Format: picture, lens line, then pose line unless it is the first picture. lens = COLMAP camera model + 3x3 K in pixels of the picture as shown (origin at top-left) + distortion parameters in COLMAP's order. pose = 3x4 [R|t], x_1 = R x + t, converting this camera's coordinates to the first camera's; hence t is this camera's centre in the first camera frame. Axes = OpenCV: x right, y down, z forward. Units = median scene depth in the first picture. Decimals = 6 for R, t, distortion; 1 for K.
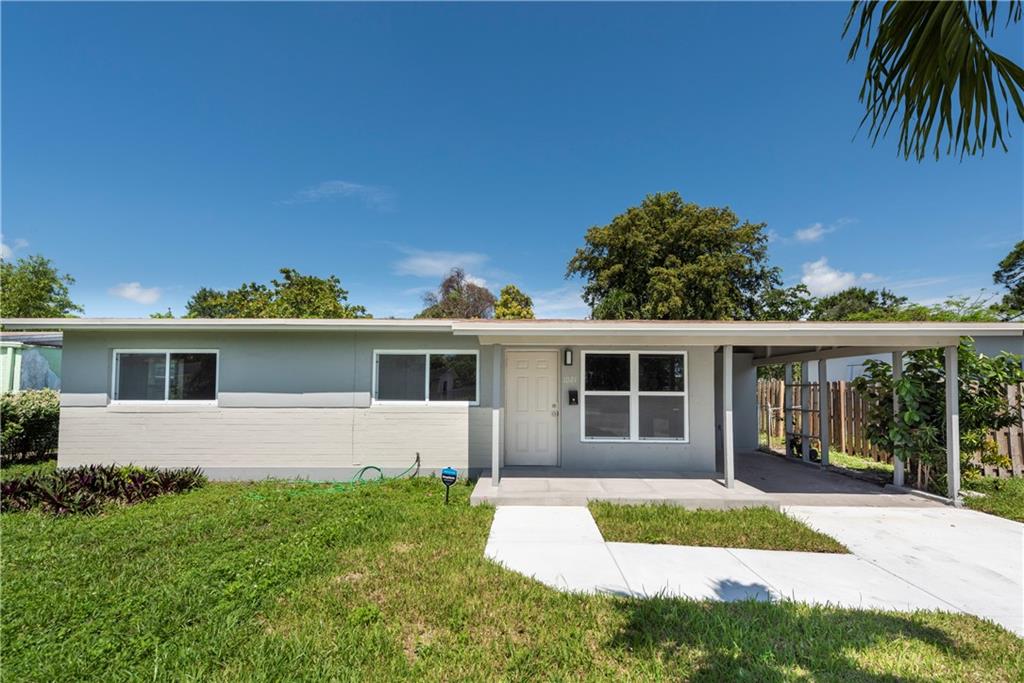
lens RADIAL K [[458.3, 0, 513.2], [0, 458.3, 386.8], [0, 0, 1]] dist [0.003406, 0.000240]
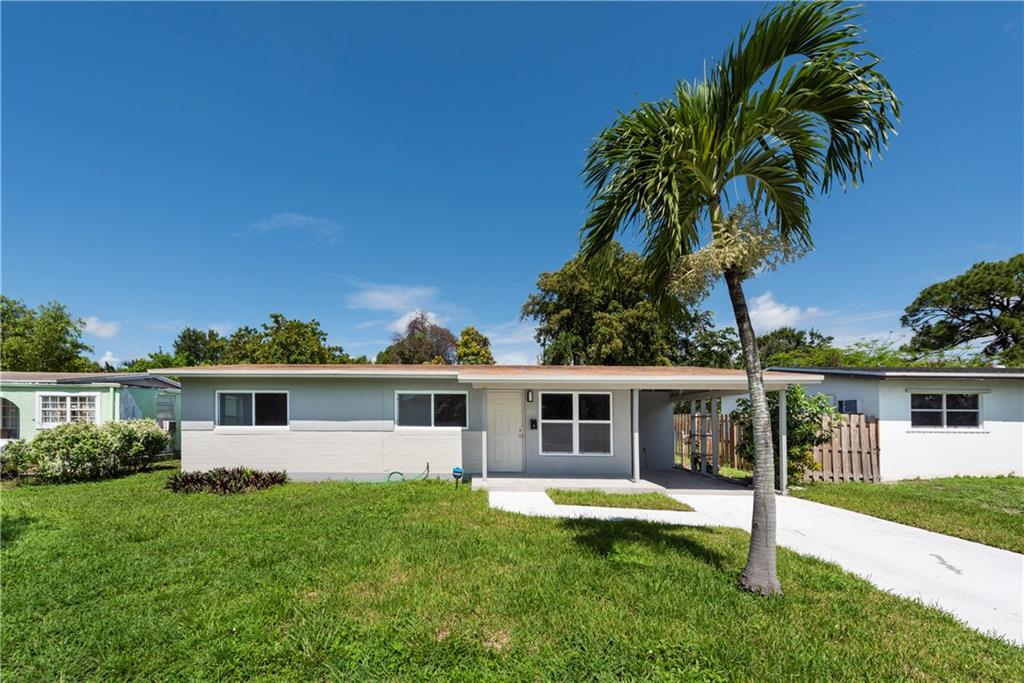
lens RADIAL K [[458.3, 0, 513.2], [0, 458.3, 386.8], [0, 0, 1]] dist [0.003406, 0.000240]
pose [[0.994525, 0.005886, 0.104328, -0.058583], [0.001873, 0.997248, -0.074117, 0.008840], [-0.104477, 0.073906, 0.991777, -0.299564]]
